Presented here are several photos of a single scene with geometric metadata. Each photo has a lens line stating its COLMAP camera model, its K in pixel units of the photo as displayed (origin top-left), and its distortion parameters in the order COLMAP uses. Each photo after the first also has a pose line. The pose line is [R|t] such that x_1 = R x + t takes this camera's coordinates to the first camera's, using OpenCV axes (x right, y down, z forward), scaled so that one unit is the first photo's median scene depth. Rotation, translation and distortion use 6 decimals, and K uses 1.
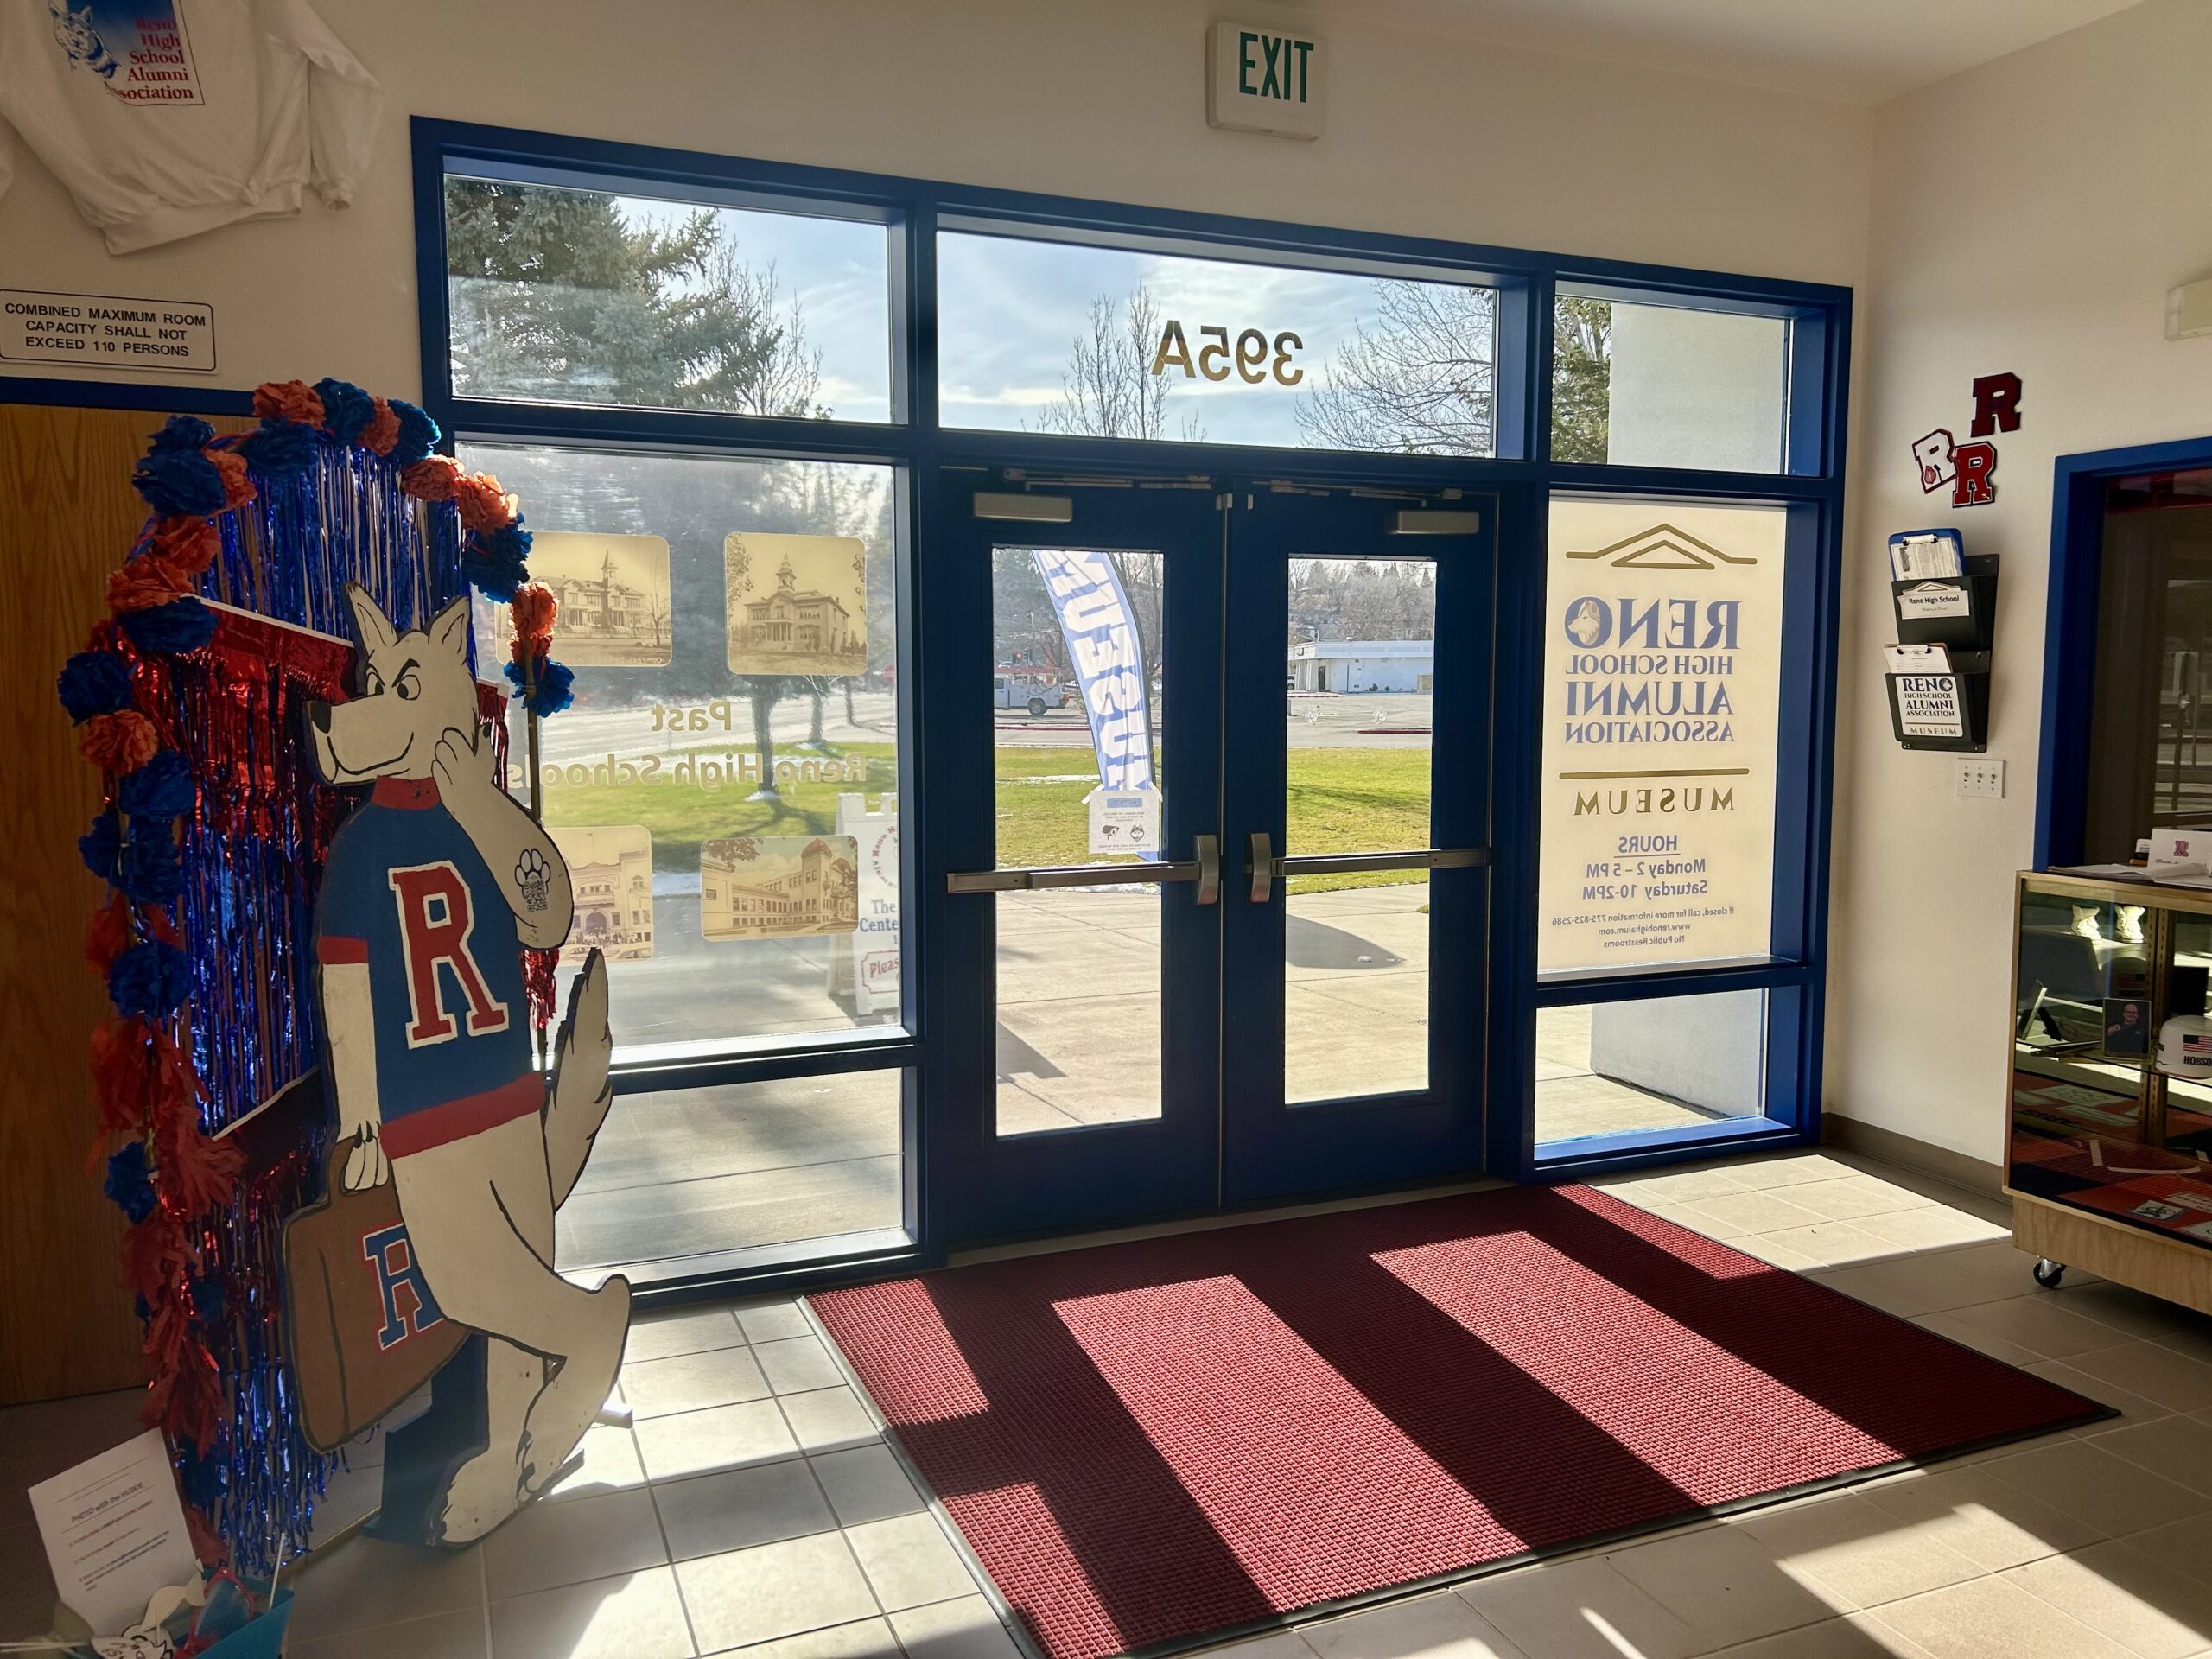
lens RADIAL K [[1674.3, 0, 1109.8], [0, 1674.3, 840.0], [0, 0, 1]] dist [0.042897, -0.049842]
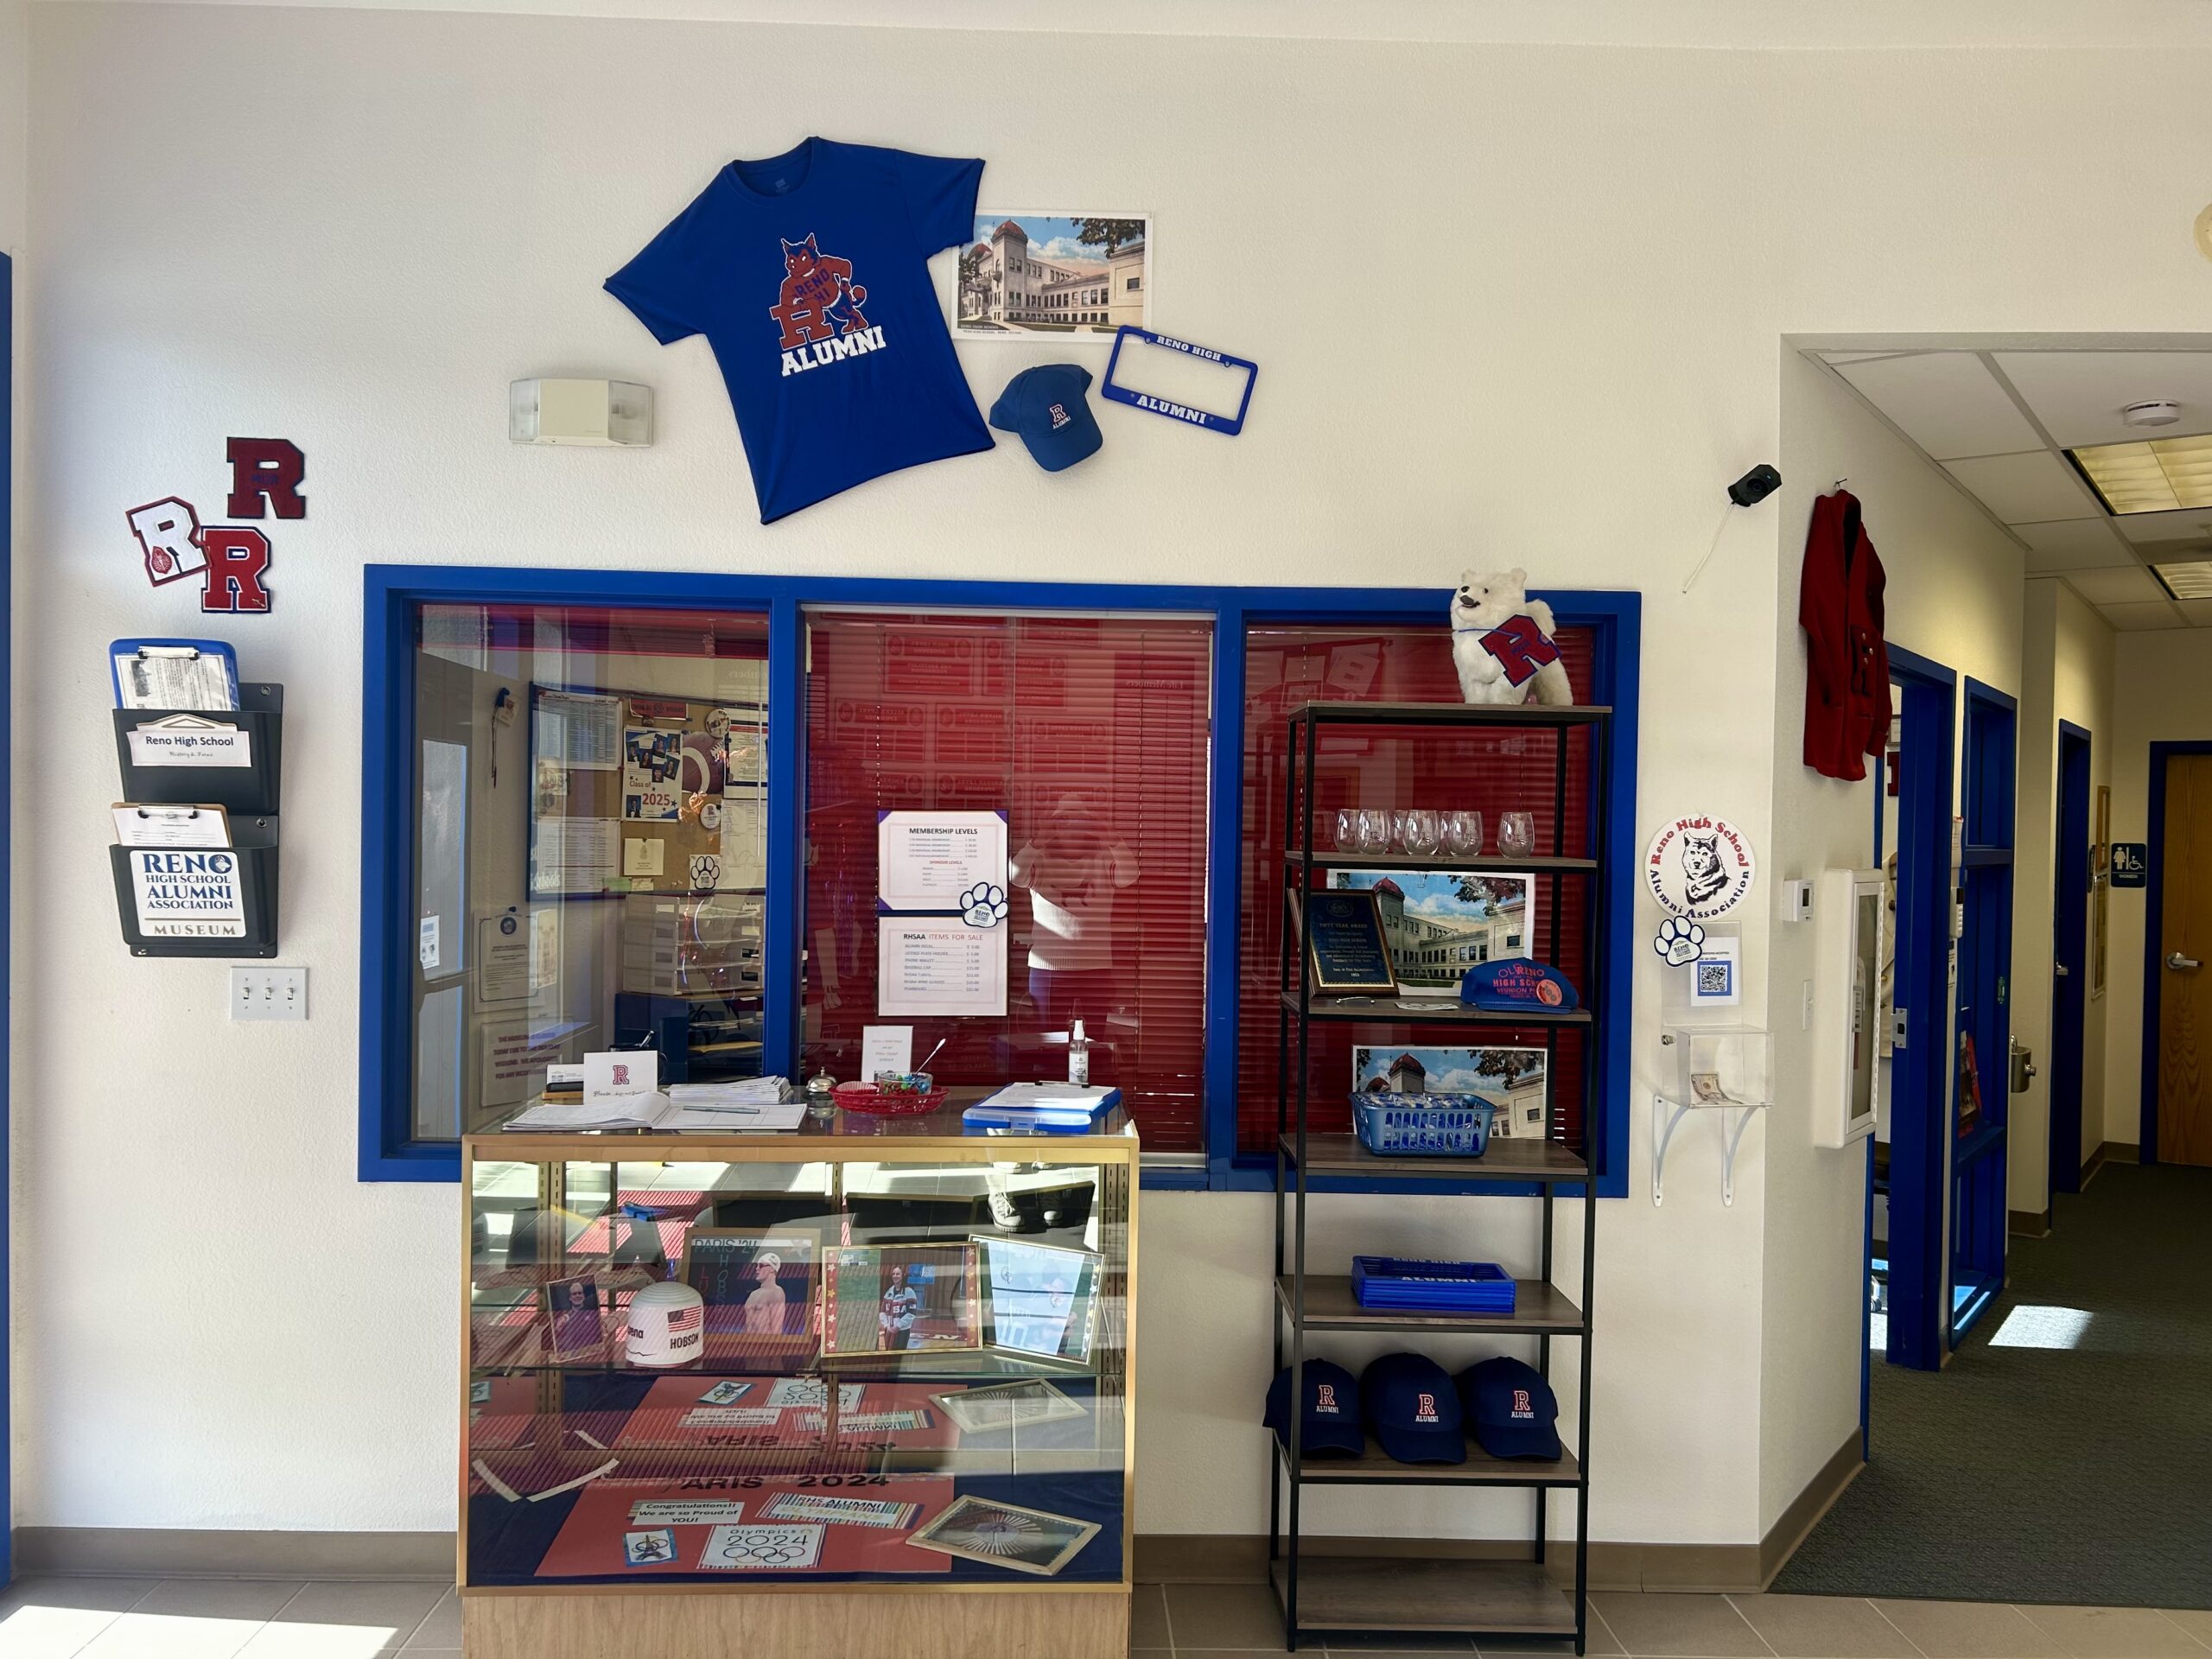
lens RADIAL K [[1674.3, 0, 1105.8], [0, 1674.3, 833.9], [0, 0, 1]] dist [0.042897, -0.049842]
pose [[0.353595, -0.003050, 0.935394, -0.026270], [0.073421, 0.997000, -0.024503, -0.060542], [-0.932513, 0.077341, 0.352758, 0.413219]]
